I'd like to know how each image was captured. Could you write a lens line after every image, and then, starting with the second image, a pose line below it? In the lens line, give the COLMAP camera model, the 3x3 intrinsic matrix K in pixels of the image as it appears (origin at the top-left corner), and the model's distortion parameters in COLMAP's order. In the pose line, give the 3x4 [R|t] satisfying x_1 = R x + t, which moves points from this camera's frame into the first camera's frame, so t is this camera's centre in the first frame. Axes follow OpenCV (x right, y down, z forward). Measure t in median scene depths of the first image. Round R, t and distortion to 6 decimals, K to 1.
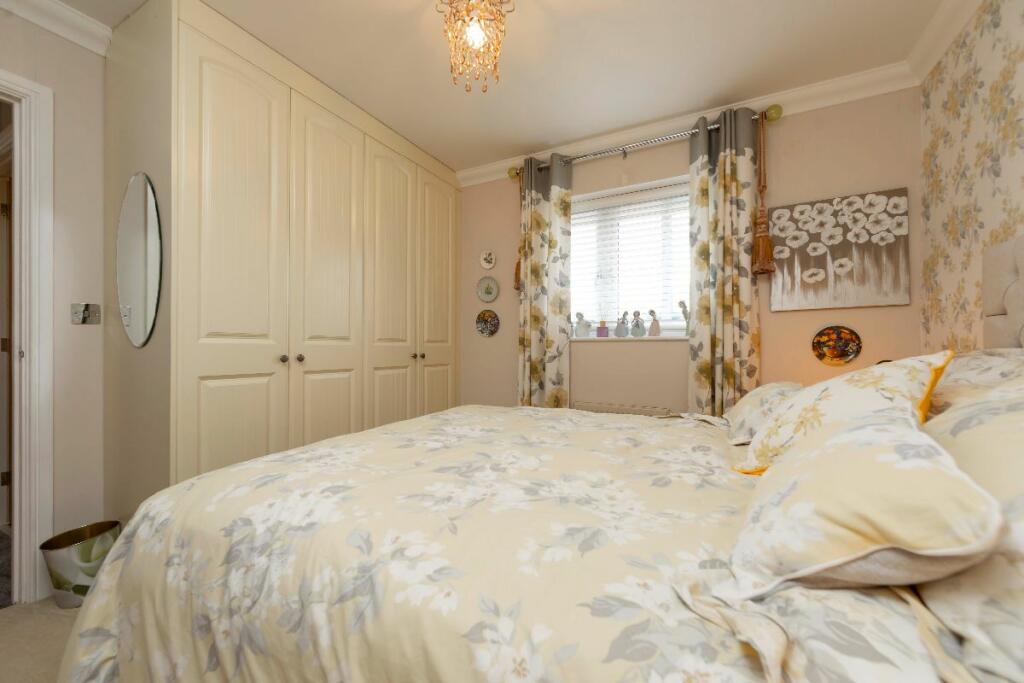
lens RADIAL K [[406.2, 0, 511.5], [0, 406.2, 346.9], [0, 0, 1]] dist [-0.003617, 0.000070]
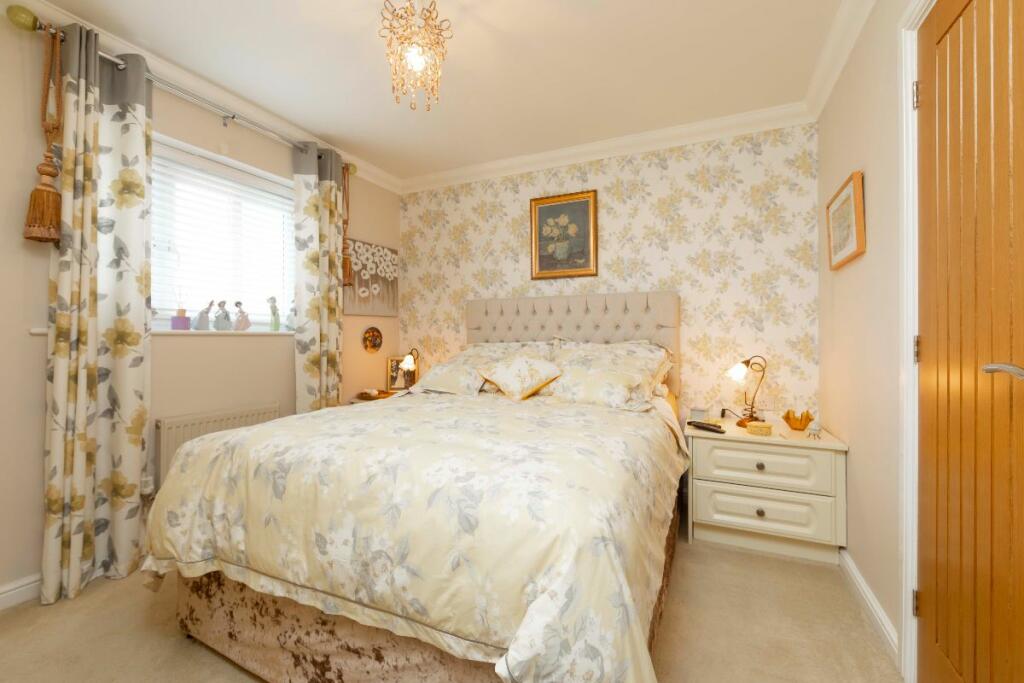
lens RADIAL K [[406.2, 0, 514.2], [0, 406.2, 334.8], [0, 0, 1]] dist [-0.003617, 0.000070]
pose [[-0.035062, 0.004710, 0.999374, -0.732494], [-0.005762, 0.999971, -0.004915, -0.017916], [-0.999369, -0.005931, -0.035034, 0.498691]]
